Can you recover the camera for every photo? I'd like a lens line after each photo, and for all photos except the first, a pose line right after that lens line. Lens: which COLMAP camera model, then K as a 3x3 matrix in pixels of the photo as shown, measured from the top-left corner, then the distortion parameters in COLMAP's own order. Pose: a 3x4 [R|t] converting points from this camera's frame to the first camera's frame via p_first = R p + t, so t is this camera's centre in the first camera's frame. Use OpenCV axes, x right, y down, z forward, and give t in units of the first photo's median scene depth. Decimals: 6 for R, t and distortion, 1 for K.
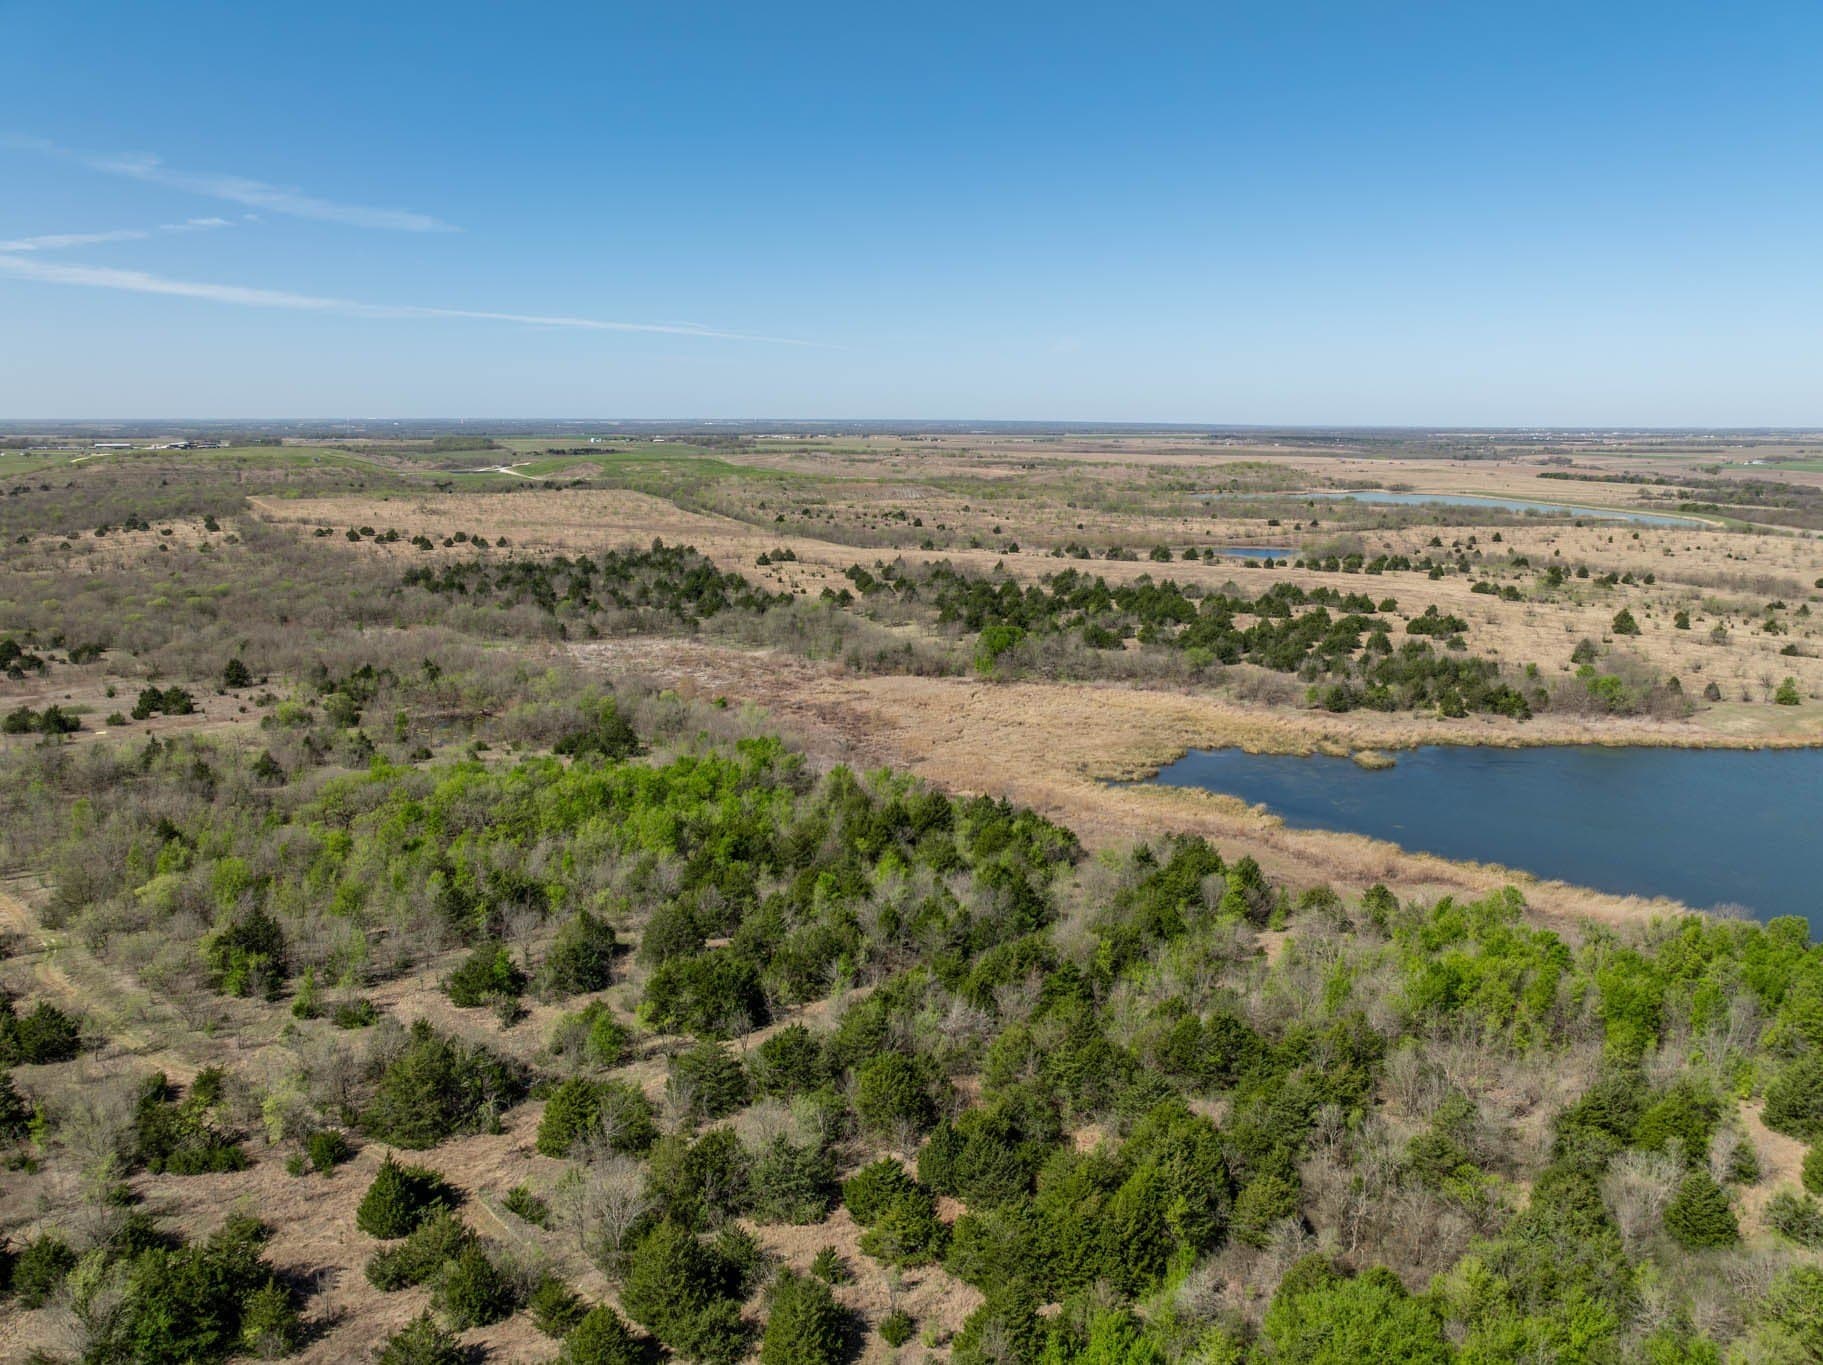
lens RADIAL K [[1284.2, 0, 912.3], [0, 1284.2, 676.3], [0, 0, 1]] dist [-0.031022, 0.020091]
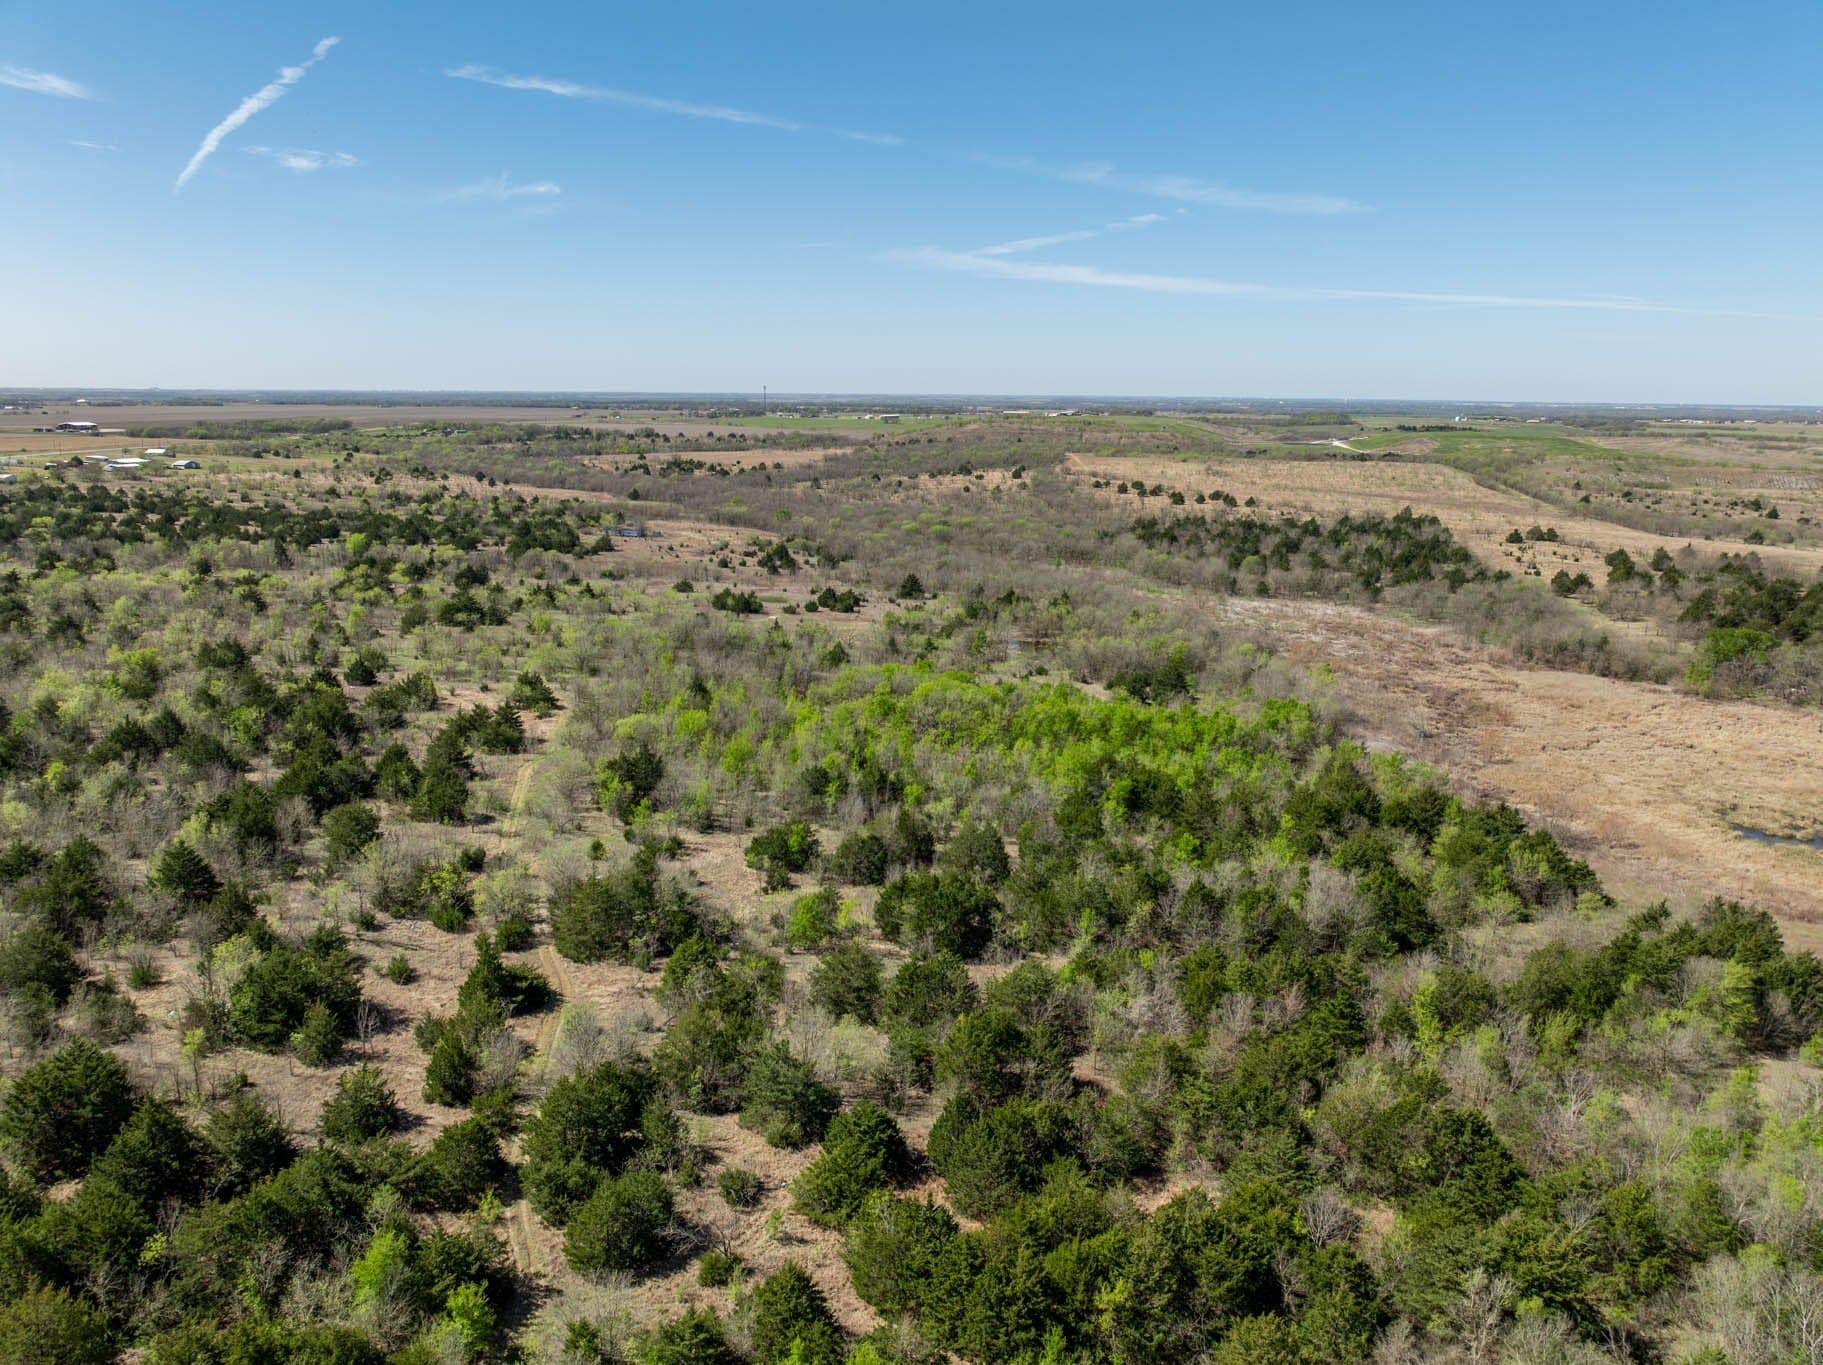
lens RADIAL K [[1284.2, 0, 912.3], [0, 1284.2, 676.3], [0, 0, 1]] dist [-0.031022, 0.020091]
pose [[0.791015, 0.137448, -0.596157, 0.126446], [-0.129071, 0.989996, 0.056992, 0.009265], [0.598027, 0.031865, 0.800842, 0.082258]]
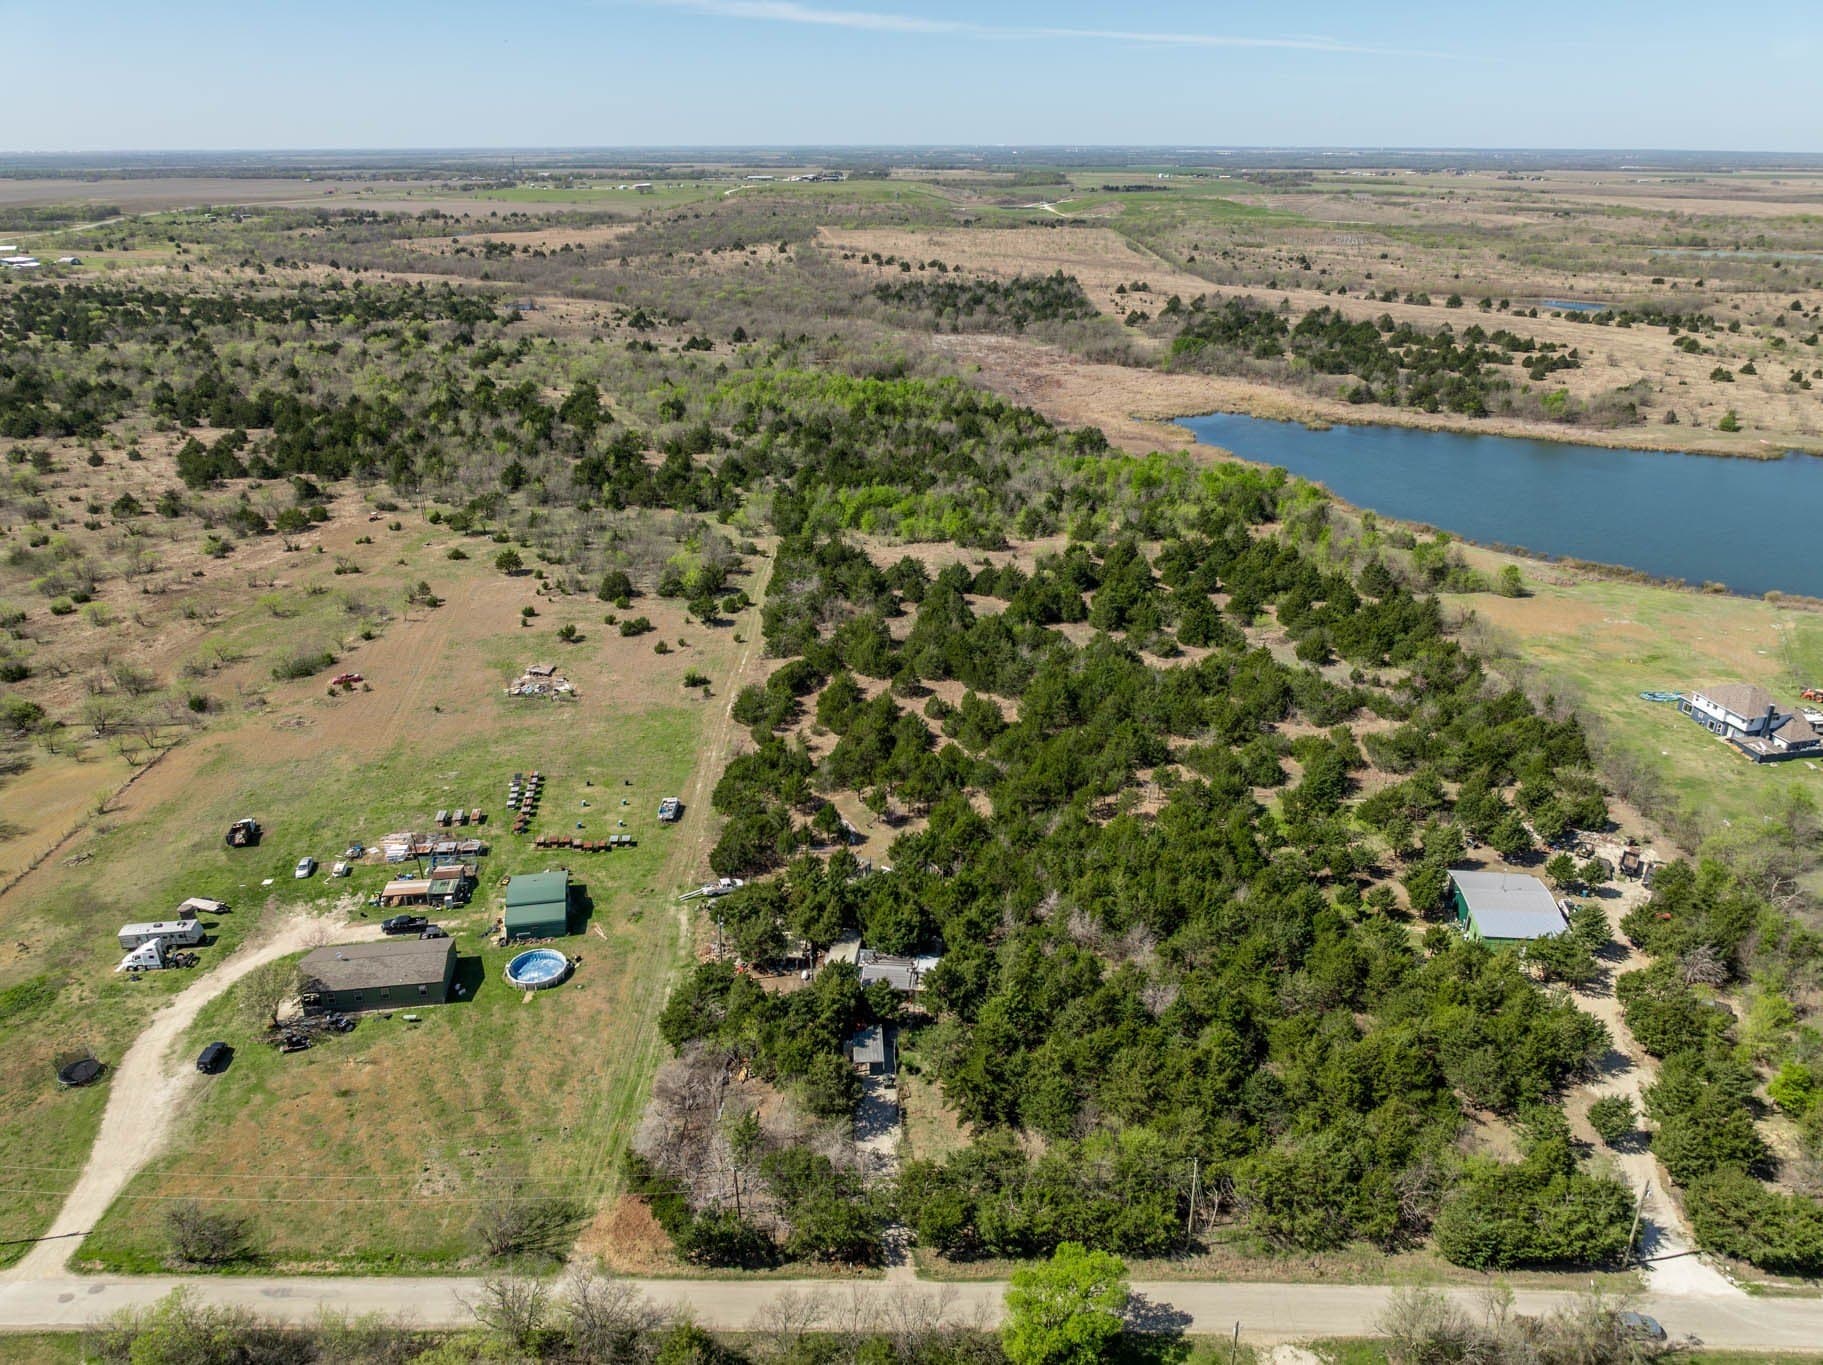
lens RADIAL K [[1284.2, 0, 912.3], [0, 1284.2, 676.3], [0, 0, 1]] dist [-0.031022, 0.020091]
pose [[0.895842, 0.168476, -0.411197, 0.424836], [-0.085360, 0.973352, 0.212837, 0.050991], [0.436097, -0.155569, 0.886351, -0.474323]]
